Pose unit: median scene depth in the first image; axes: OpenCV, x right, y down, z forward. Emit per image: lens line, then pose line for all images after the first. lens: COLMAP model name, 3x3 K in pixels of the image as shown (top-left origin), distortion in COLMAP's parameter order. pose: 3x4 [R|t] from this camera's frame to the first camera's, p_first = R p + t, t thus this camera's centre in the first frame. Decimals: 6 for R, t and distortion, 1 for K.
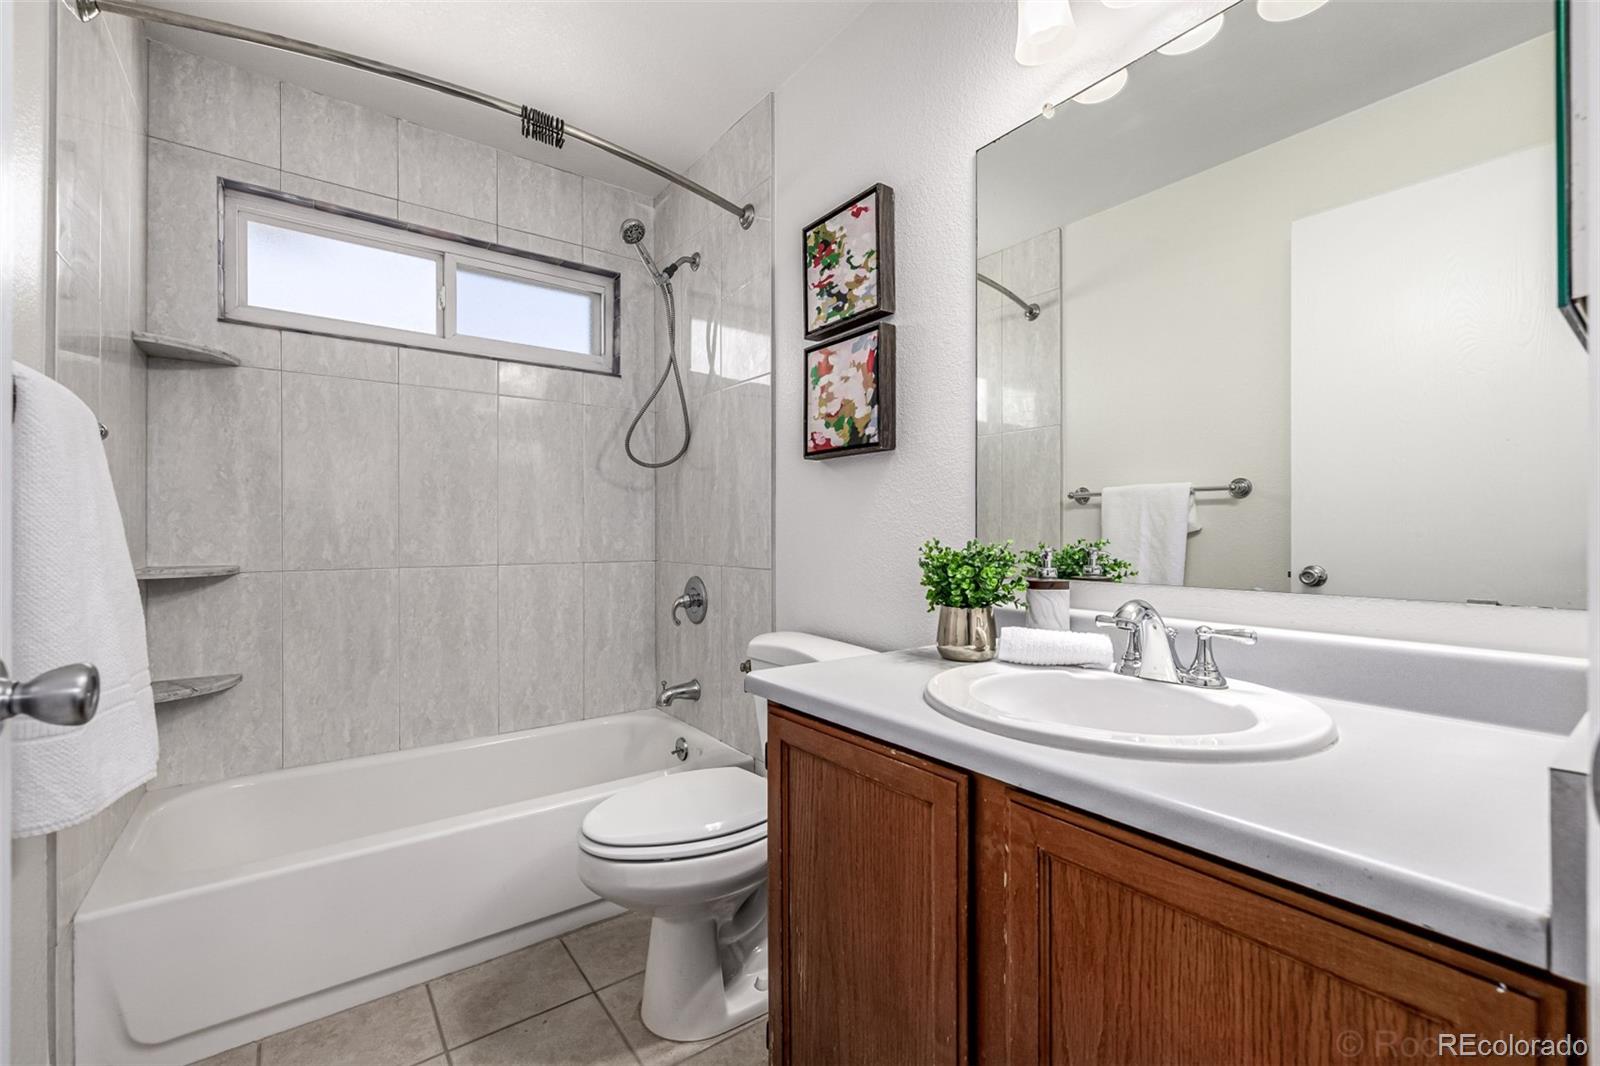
lens RADIAL K [[668.5, 0, 799.4], [0, 668.5, 534.5], [0, 0, 1]] dist [0.000578, 0.000181]
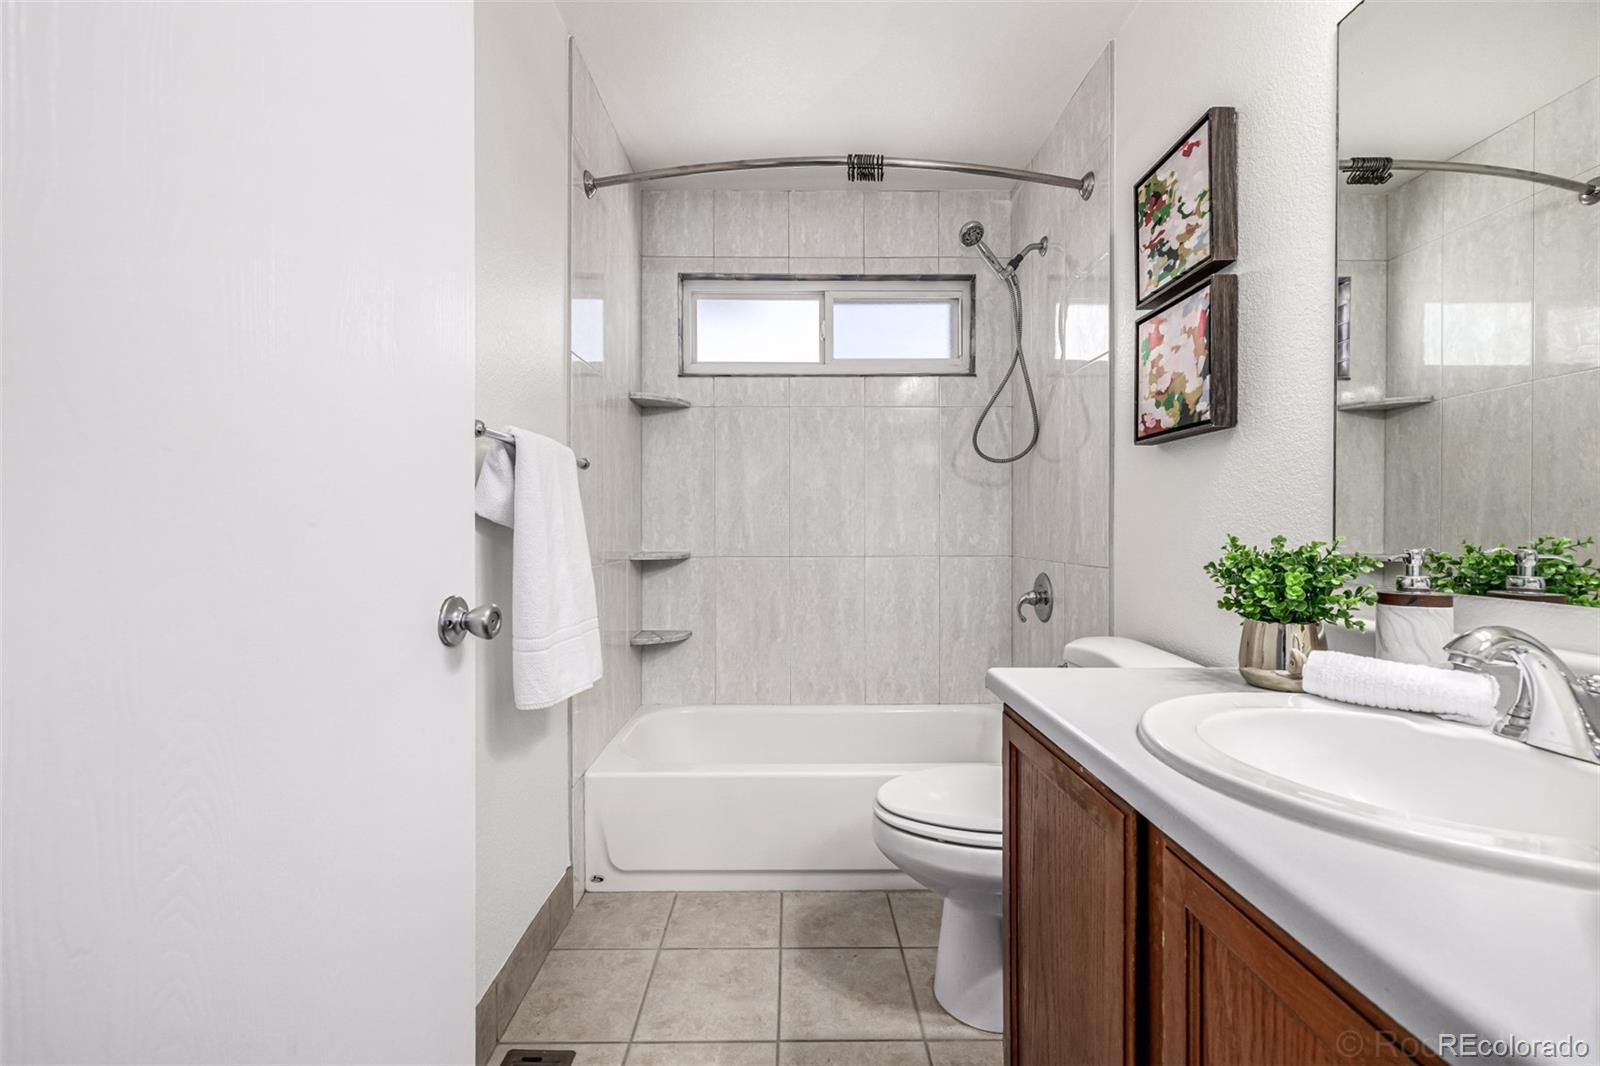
lens RADIAL K [[668.5, 0, 807.2], [0, 668.5, 534.8], [0, 0, 1]] dist [0.000578, 0.000181]
pose [[0.812140, 0.004817, -0.583443, 0.182769], [-0.000516, 0.999971, 0.007537, 0.000192], [0.583463, -0.005820, 0.812119, 0.023791]]
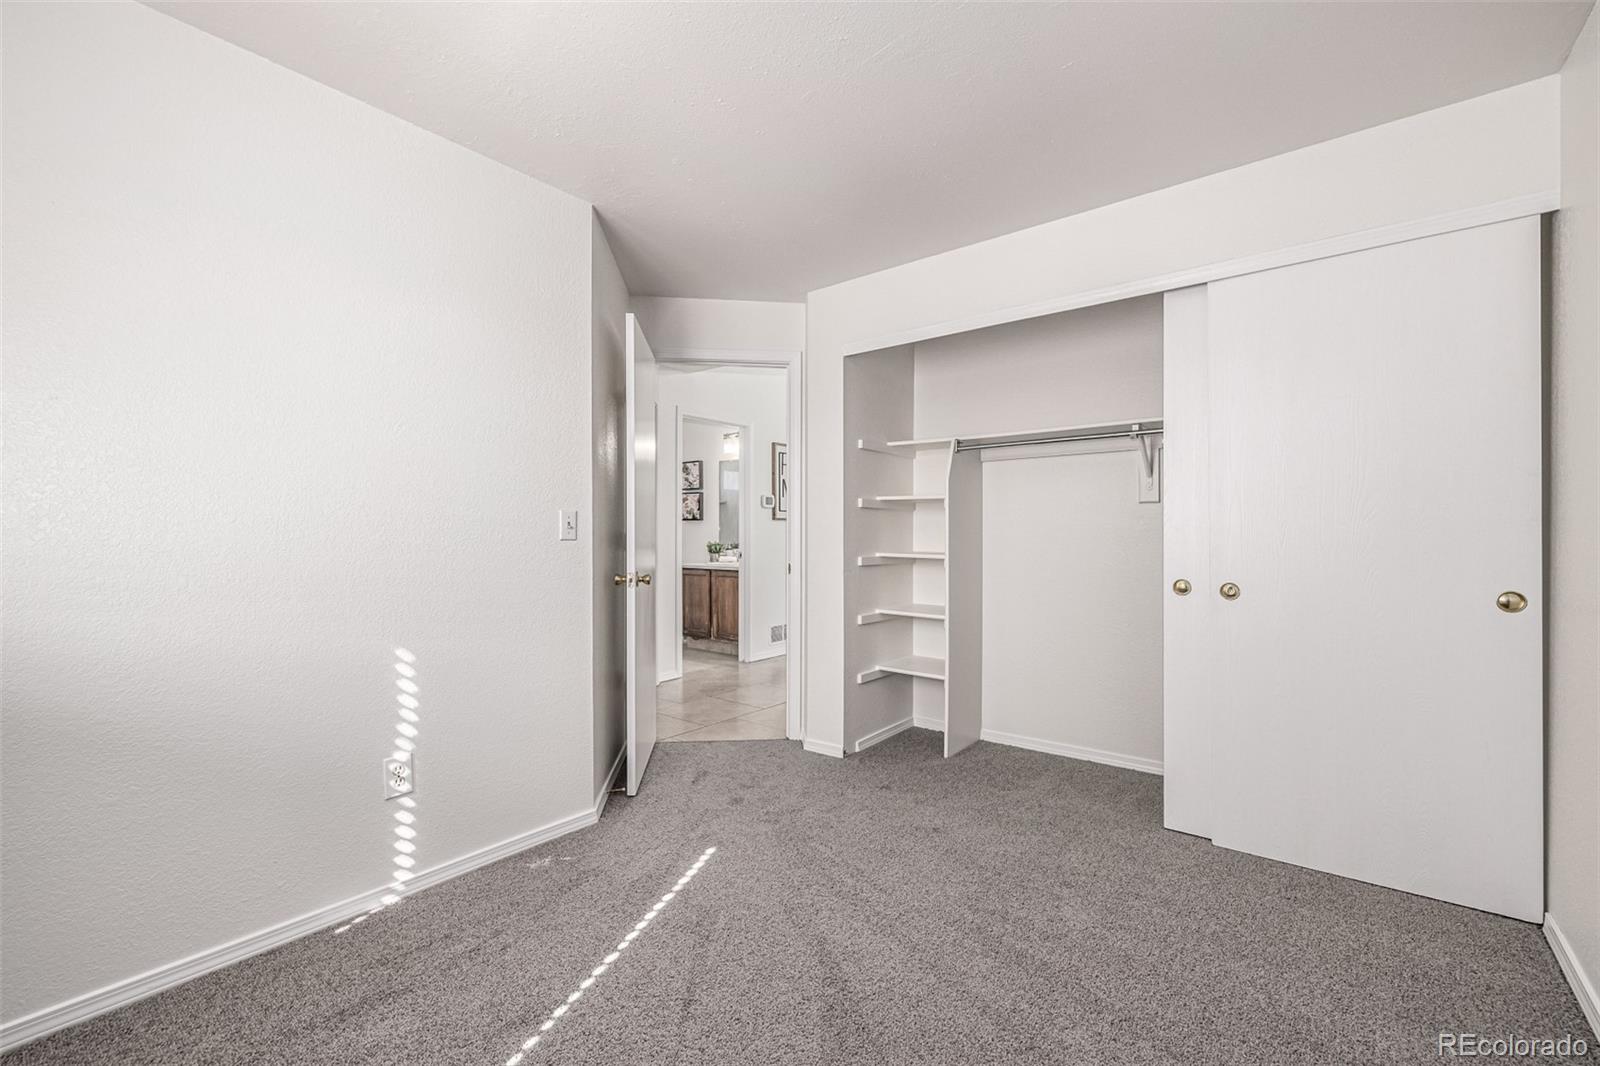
lens RADIAL K [[668.5, 0, 798.4], [0, 668.5, 529.5], [0, 0, 1]] dist [0.000578, 0.000181]
pose [[0.966948, 0.001740, 0.254967, -0.351259], [-0.002086, 0.999997, 0.001087, -0.068382], [-0.254965, -0.001583, 0.966949, -3.218202]]
